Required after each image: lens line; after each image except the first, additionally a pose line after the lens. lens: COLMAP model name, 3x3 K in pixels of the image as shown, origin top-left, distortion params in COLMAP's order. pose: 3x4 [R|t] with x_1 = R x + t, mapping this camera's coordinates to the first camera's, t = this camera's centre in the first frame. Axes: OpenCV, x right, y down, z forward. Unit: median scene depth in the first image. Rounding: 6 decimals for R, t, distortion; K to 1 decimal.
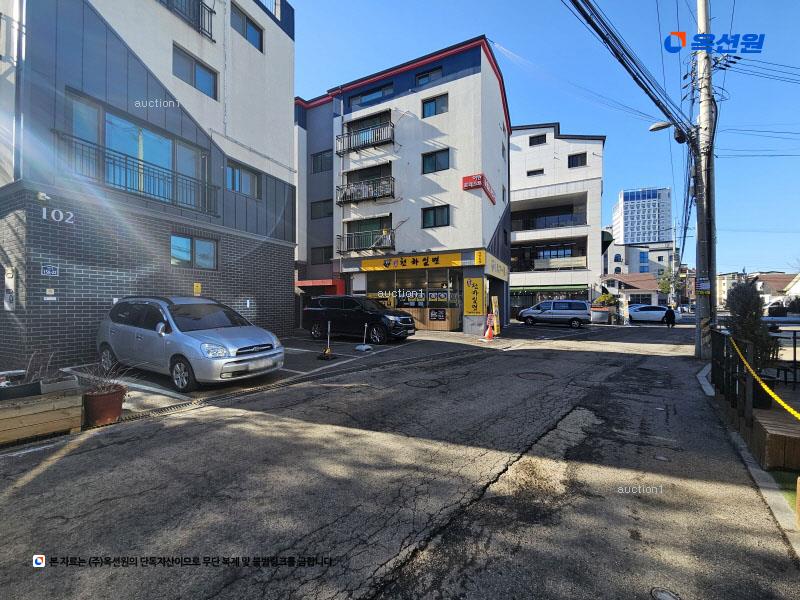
lens RADIAL K [[326.2, 0, 397.8], [0, 326.2, 301.7], [0, 0, 1]] dist [-0.003124, 0.001089]
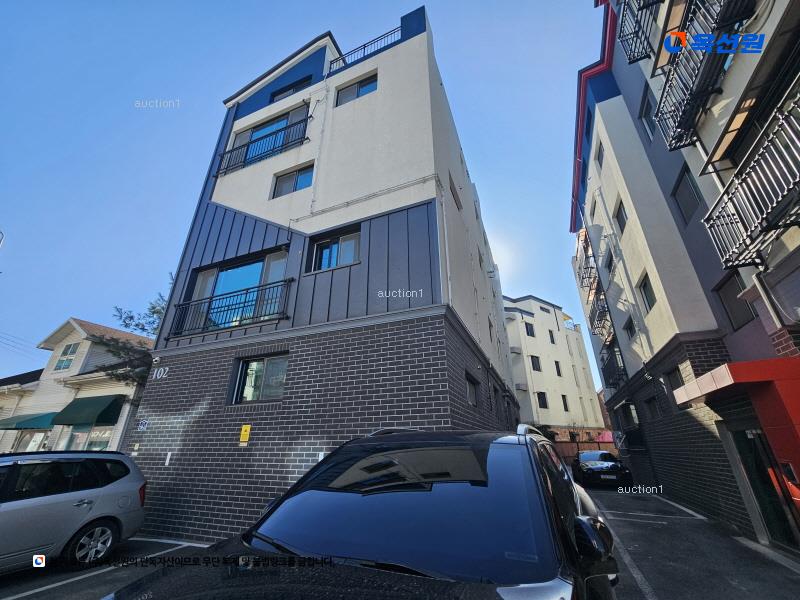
lens RADIAL K [[326.2, 0, 402.5], [0, 326.2, 305.0], [0, 0, 1]] dist [-0.003124, 0.001089]
pose [[0.057986, -0.401093, -0.914200, 0.094862], [0.014940, 0.915987, -0.400929, -0.010225], [0.998206, 0.009590, 0.059107, 1.215658]]
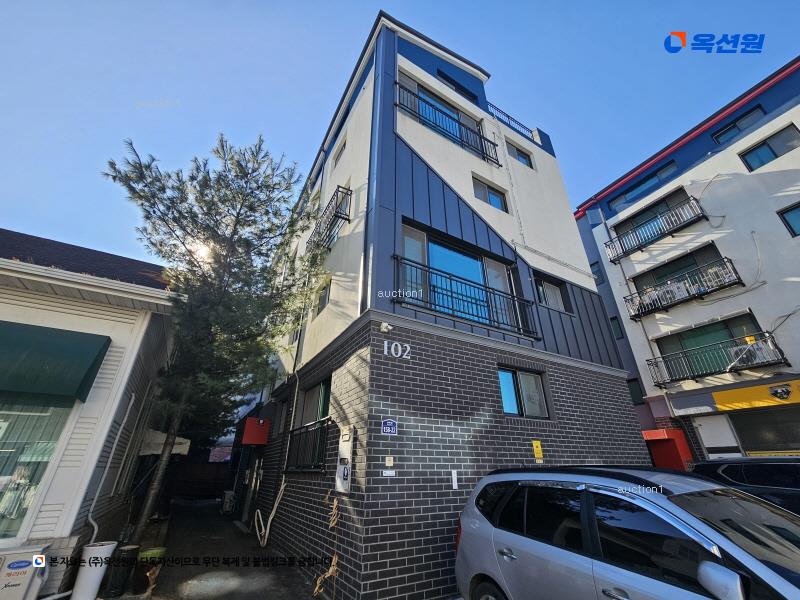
lens RADIAL K [[326.2, 0, 401.2], [0, 326.2, 303.5], [0, 0, 1]] dist [-0.003124, 0.001089]
pose [[0.830553, -0.251544, -0.496897, -0.432090], [0.006287, 0.896371, -0.443261, -0.016537], [0.556903, 0.365027, 0.746065, 0.273184]]
